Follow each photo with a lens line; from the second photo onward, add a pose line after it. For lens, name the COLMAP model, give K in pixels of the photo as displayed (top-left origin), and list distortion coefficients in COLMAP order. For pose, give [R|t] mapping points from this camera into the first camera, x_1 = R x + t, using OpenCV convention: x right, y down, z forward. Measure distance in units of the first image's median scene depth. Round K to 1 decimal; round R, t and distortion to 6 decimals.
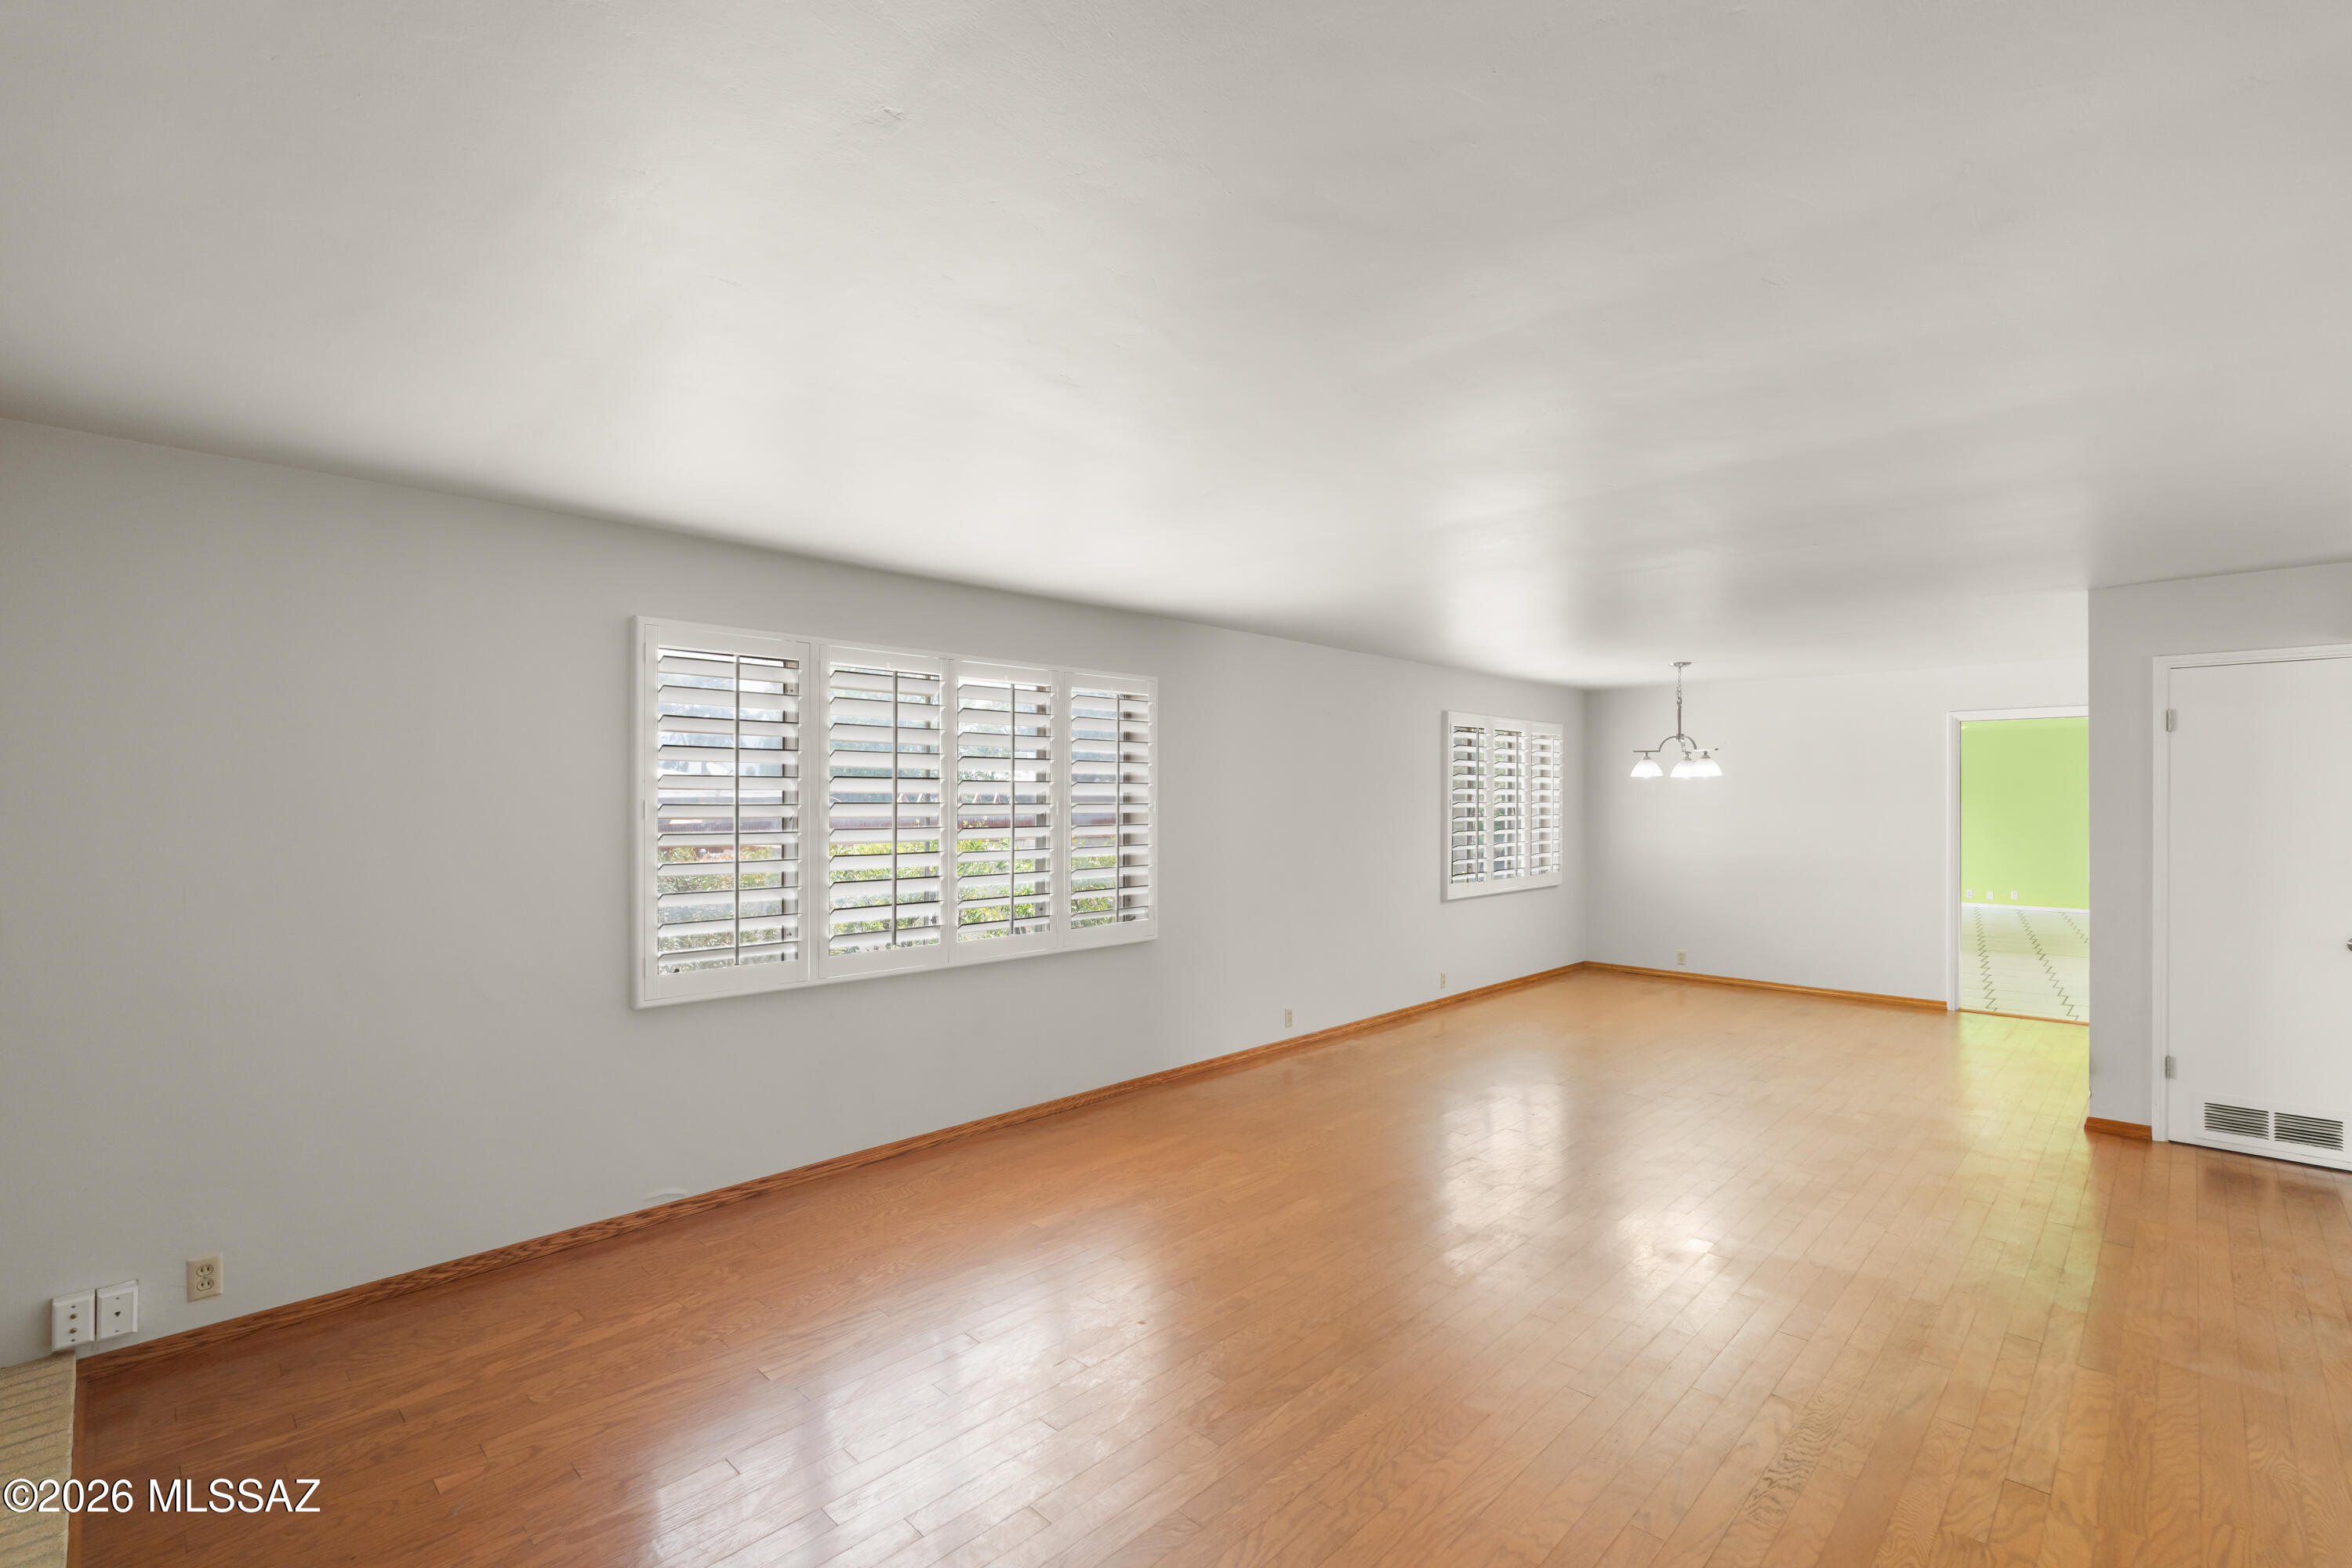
lens RADIAL K [[1049.4, 0, 1173.2], [0, 1049.4, 784.9], [0, 0, 1]] dist [-0.004385, 0.000623]
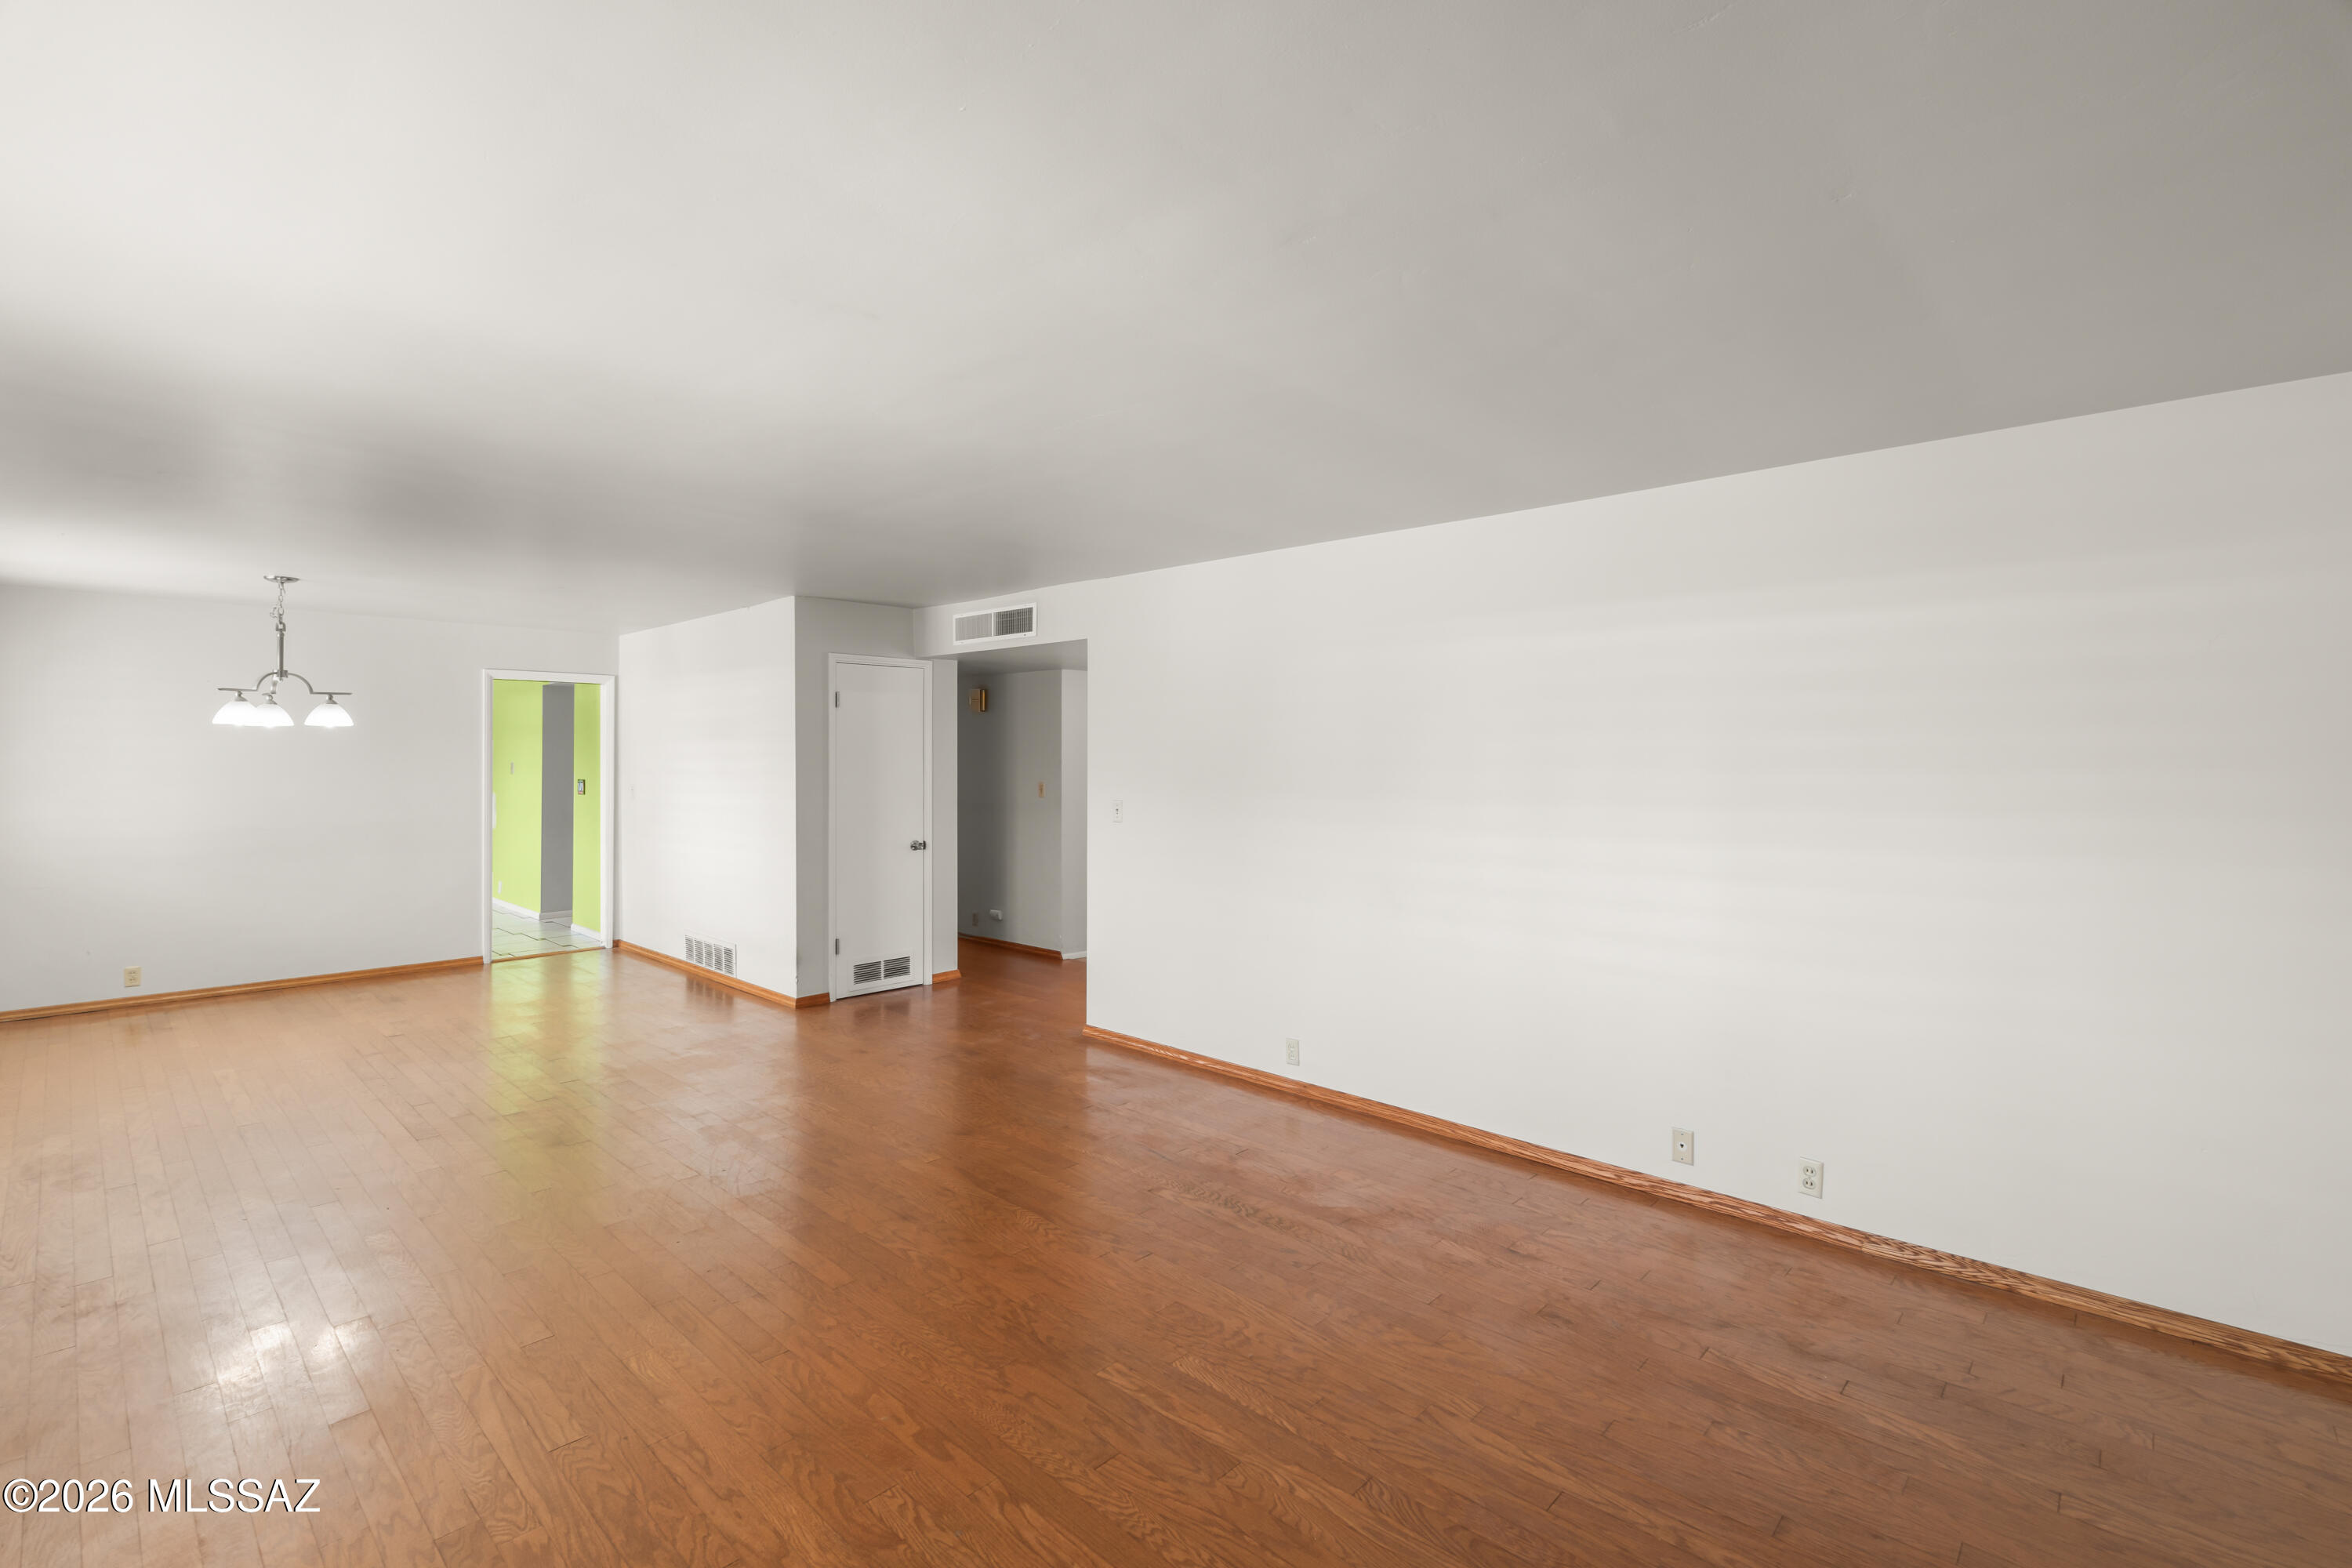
lens RADIAL K [[1049.4, 0, 1172.7], [0, 1049.4, 782.9], [0, 0, 1]] dist [-0.004385, 0.000623]
pose [[-0.022338, -0.026173, 0.999408, -0.454870], [-0.015368, 0.999548, 0.025833, 0.006042], [-0.999632, -0.014782, -0.022730, 0.577509]]
